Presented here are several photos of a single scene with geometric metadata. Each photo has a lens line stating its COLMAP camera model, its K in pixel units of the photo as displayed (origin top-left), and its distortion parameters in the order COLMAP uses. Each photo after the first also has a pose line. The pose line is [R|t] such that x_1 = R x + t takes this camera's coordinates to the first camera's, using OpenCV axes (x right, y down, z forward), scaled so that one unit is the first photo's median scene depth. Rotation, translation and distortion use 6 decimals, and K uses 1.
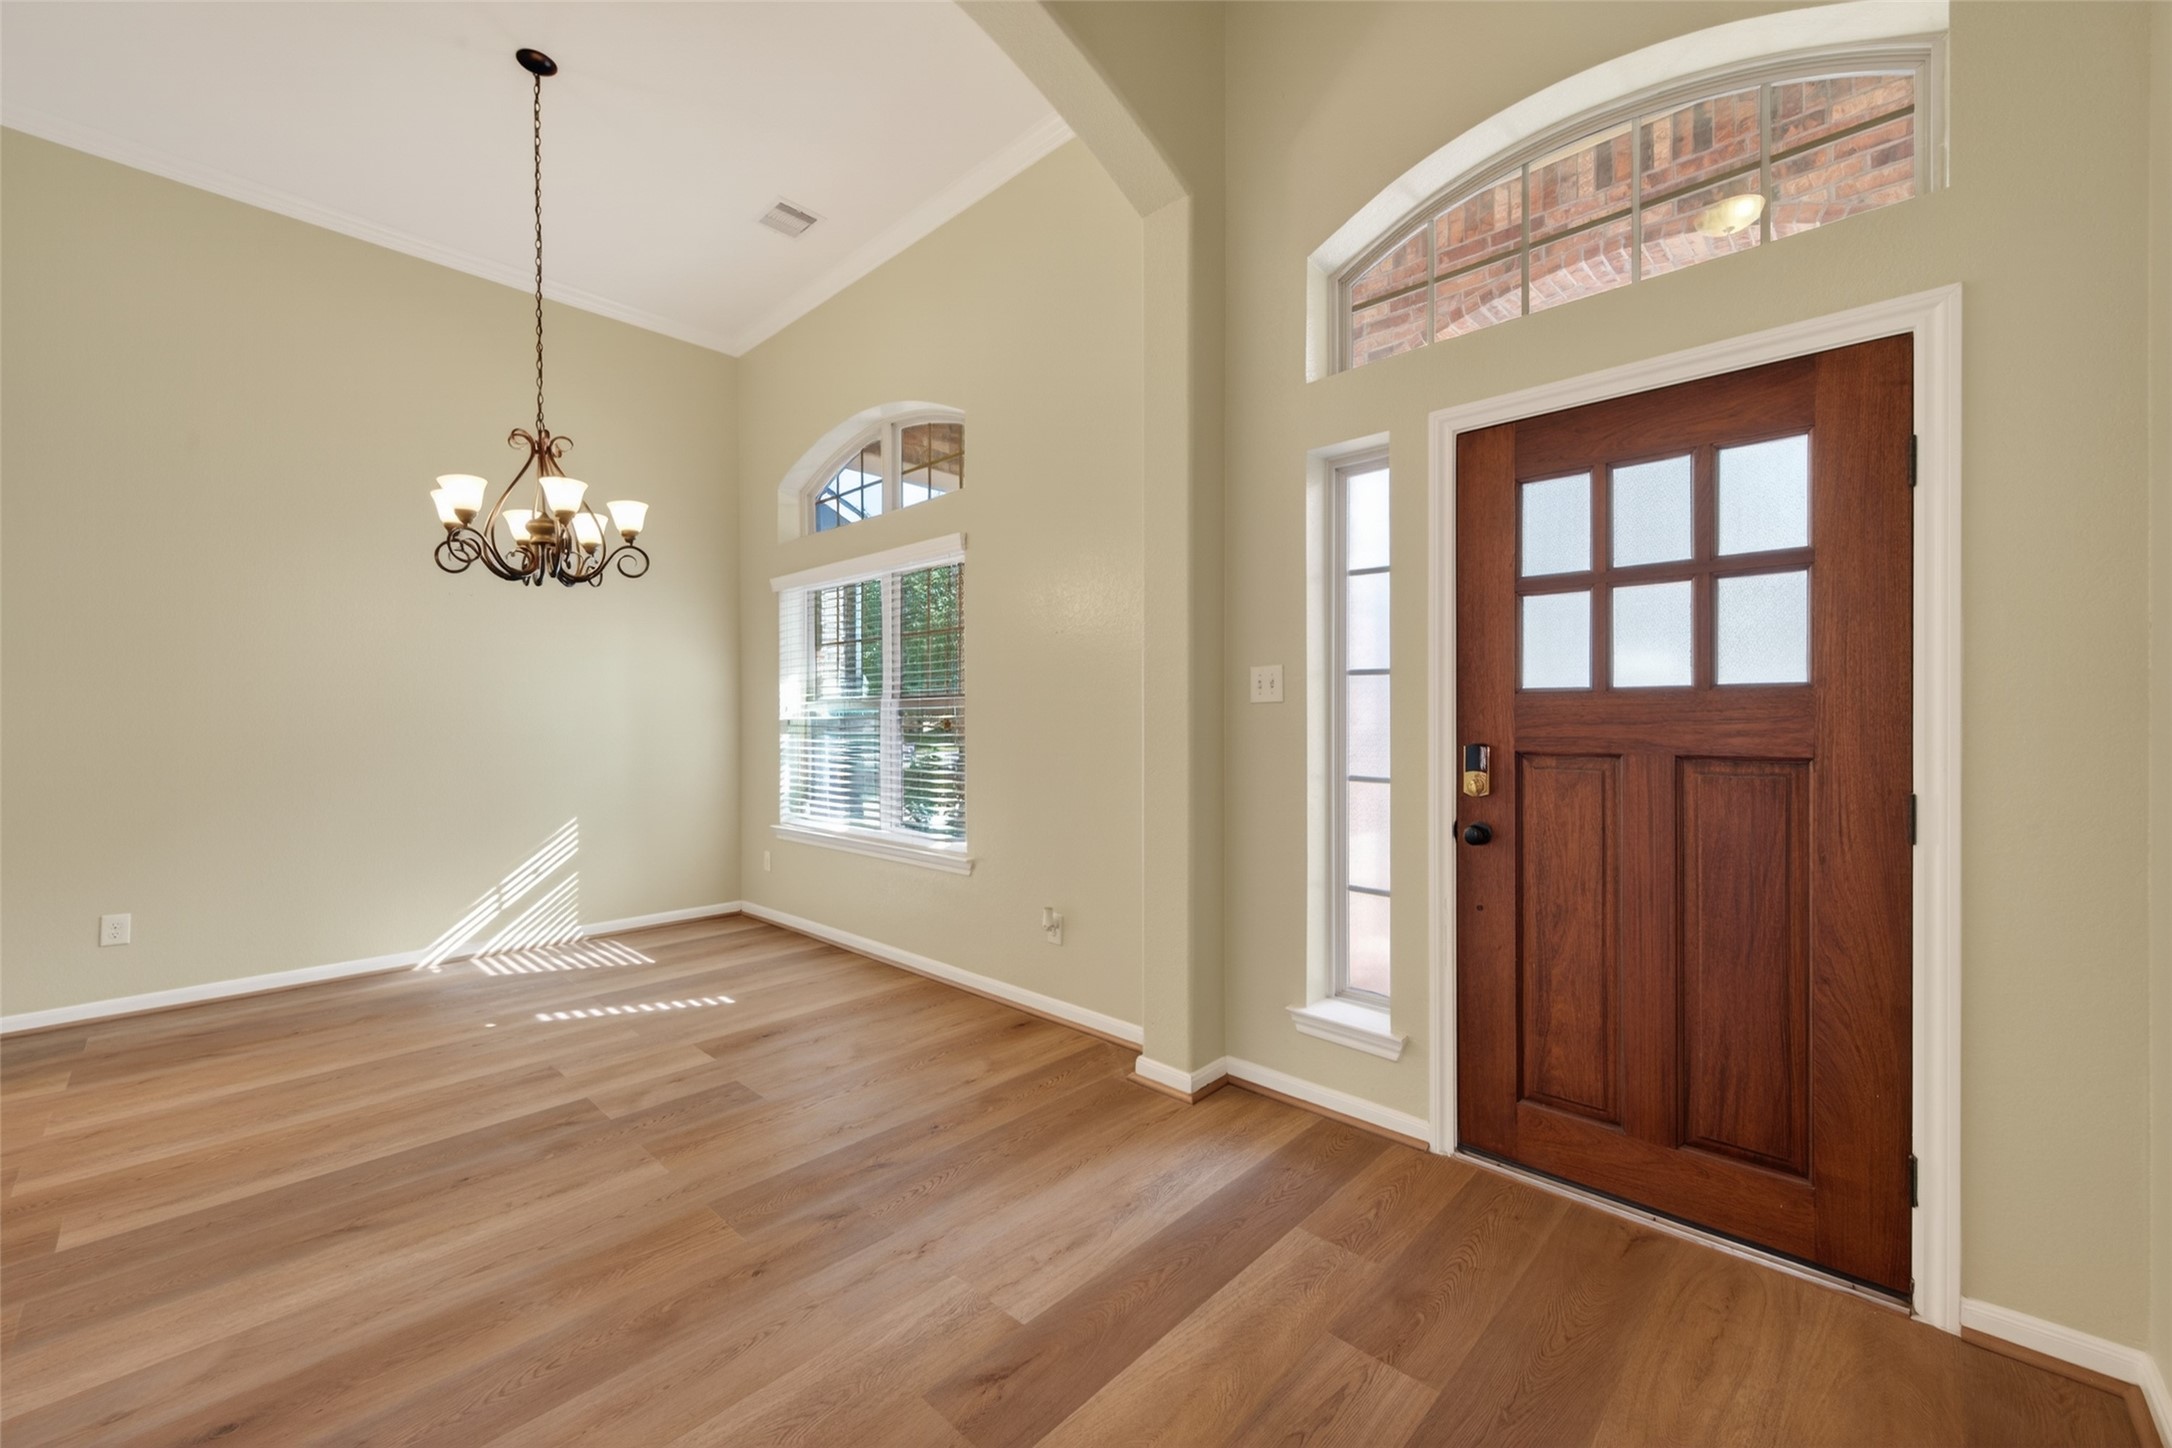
lens RADIAL K [[862.6, 0, 1077.6], [0, 862.6, 726.5], [0, 0, 1]] dist [0.006360, -0.000654]
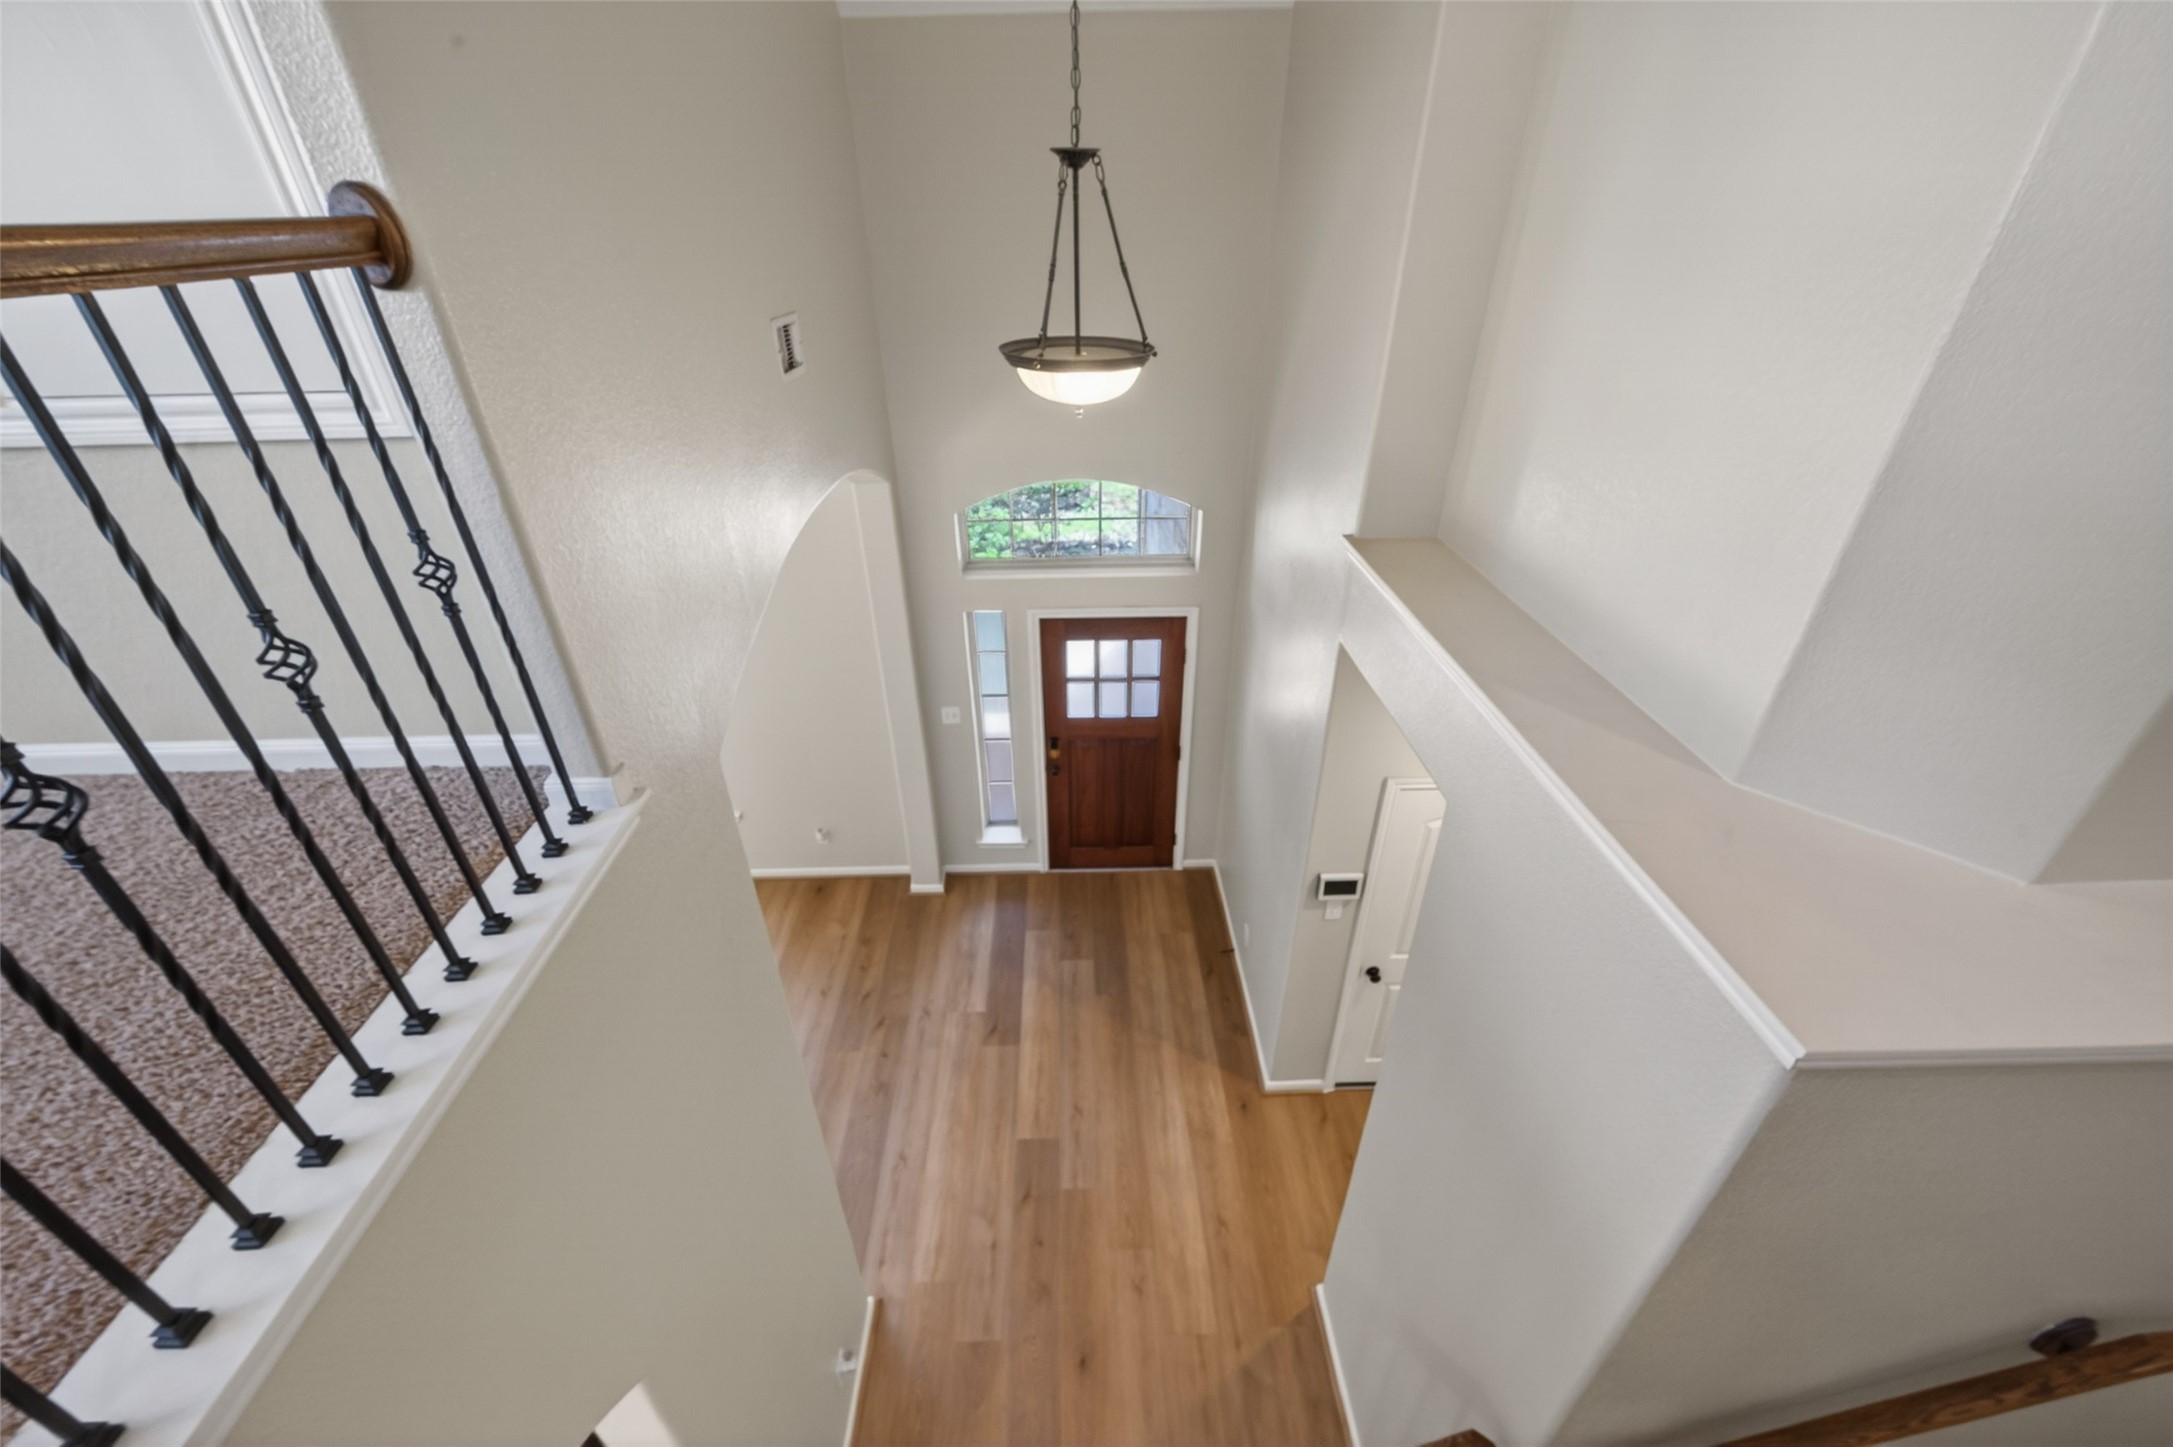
lens RADIAL K [[863.0, 0, 1091.0], [0, 863.0, 736.6], [0, 0, 1]] dist [0.006360, -0.000654]
pose [[0.697844, -0.380283, 0.606958, -0.677295], [0.008679, 0.851839, 0.523732, -0.906737], [-0.716197, -0.360216, 0.597751, -0.382305]]
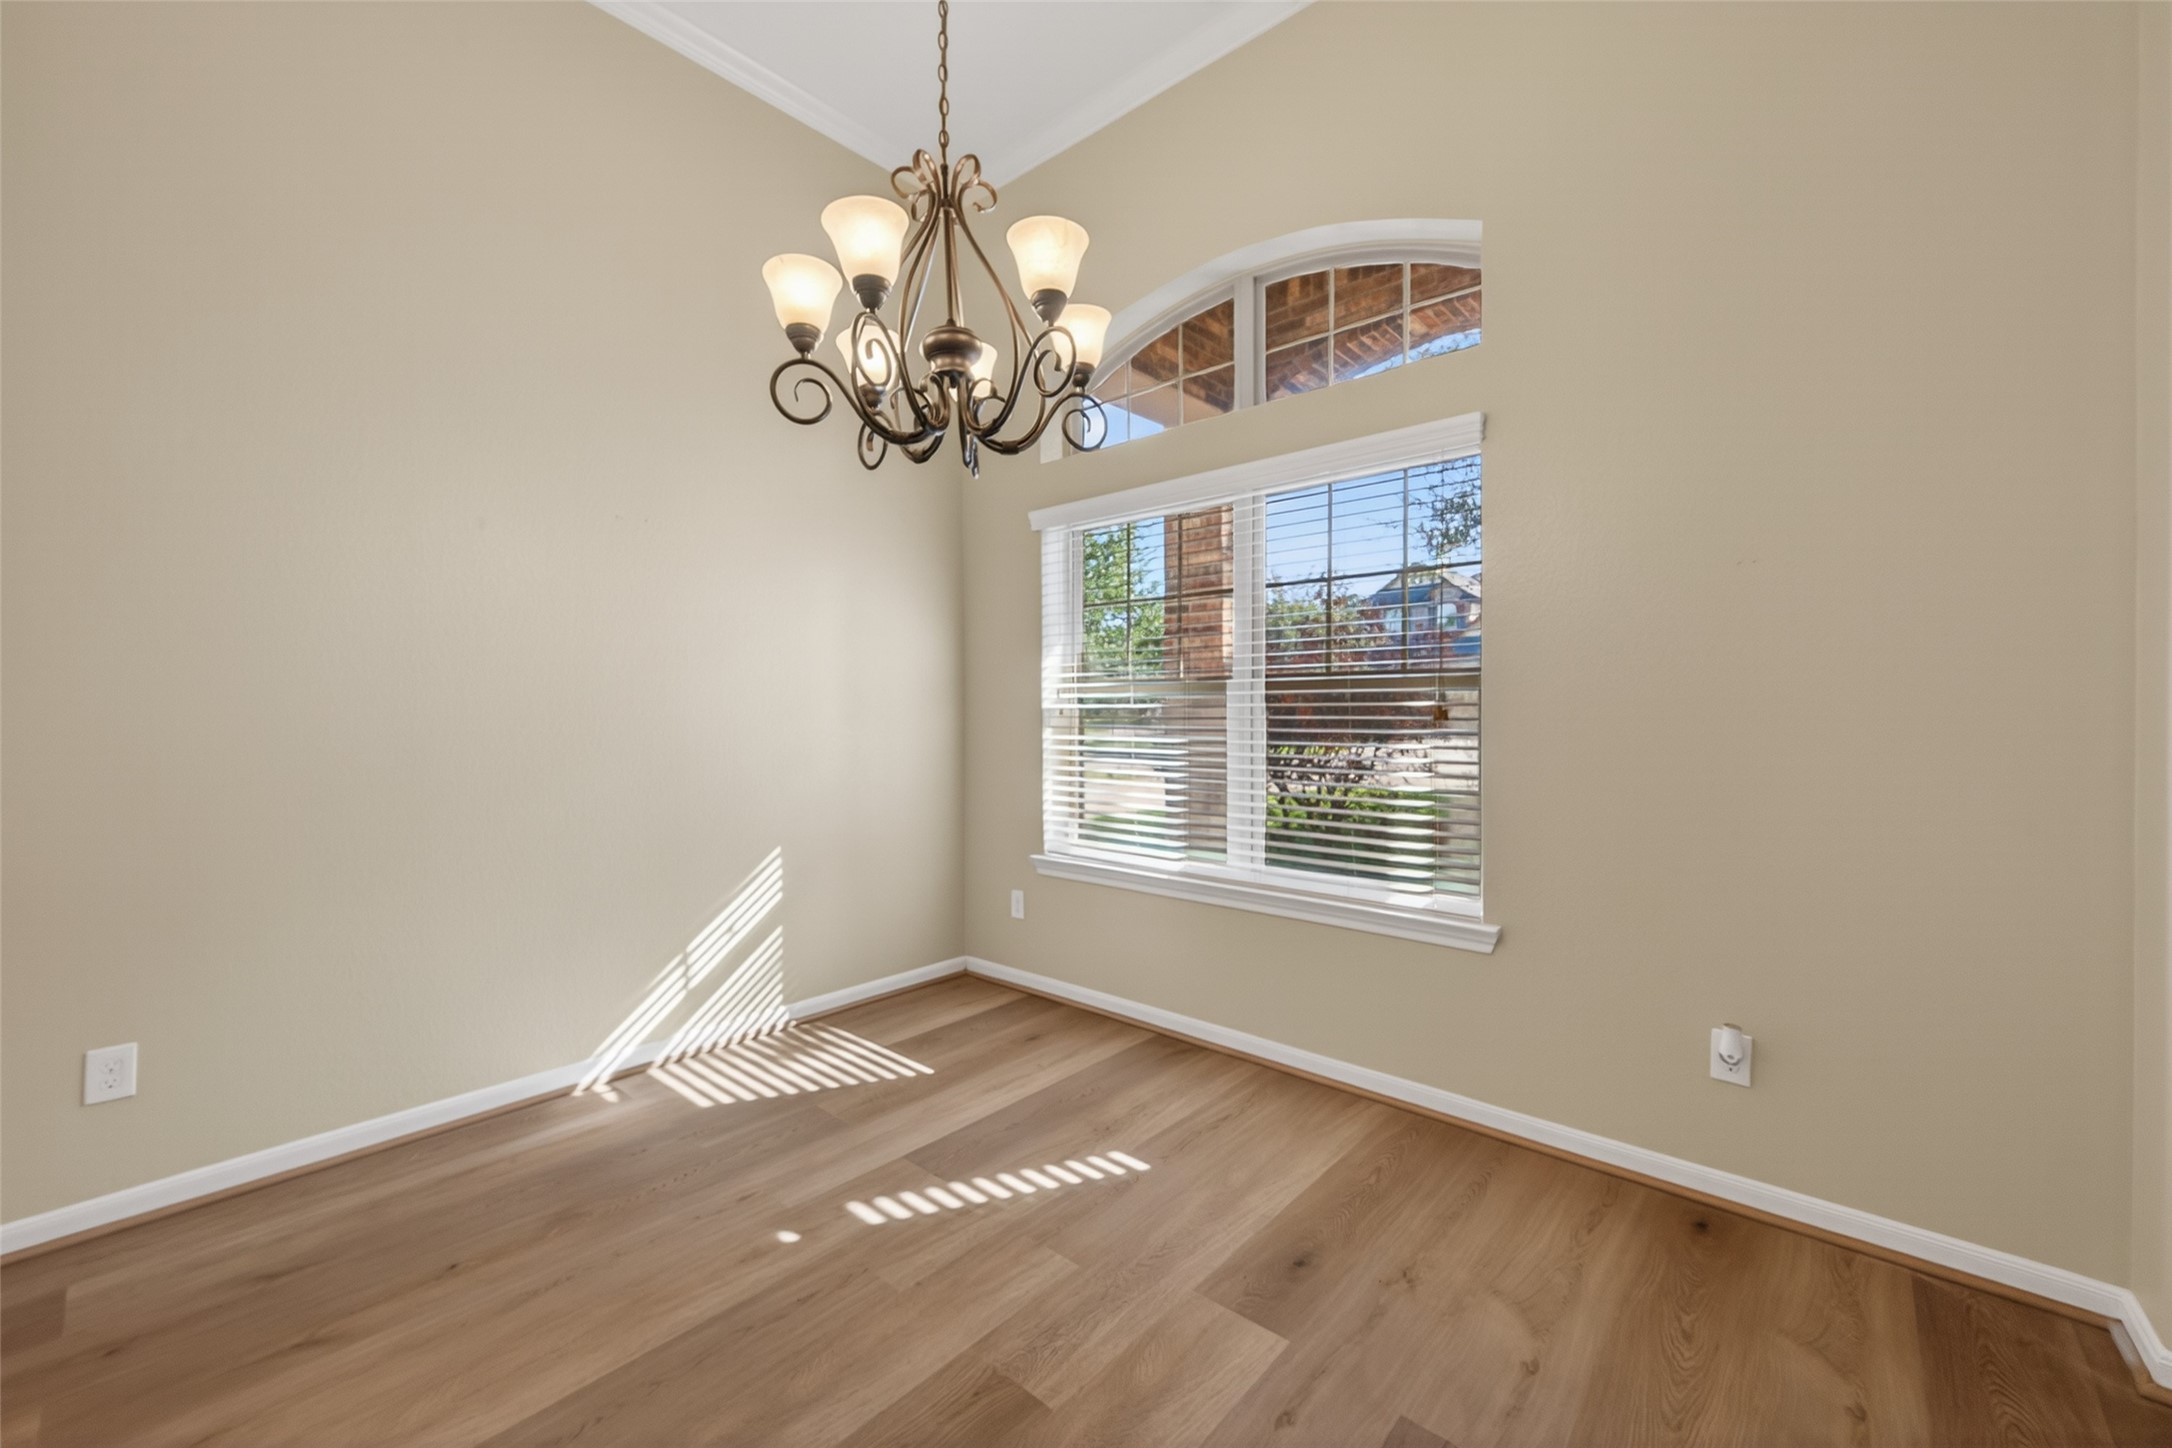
lens RADIAL K [[862.6, 0, 1073.0], [0, 862.6, 718.3], [0, 0, 1]] dist [0.006360, -0.000654]
pose [[0.999462, 0.002767, 0.032673, -0.540059], [-0.002701, 0.999994, -0.002055, 0.002782], [-0.032678, 0.001966, 0.999464, 0.445839]]
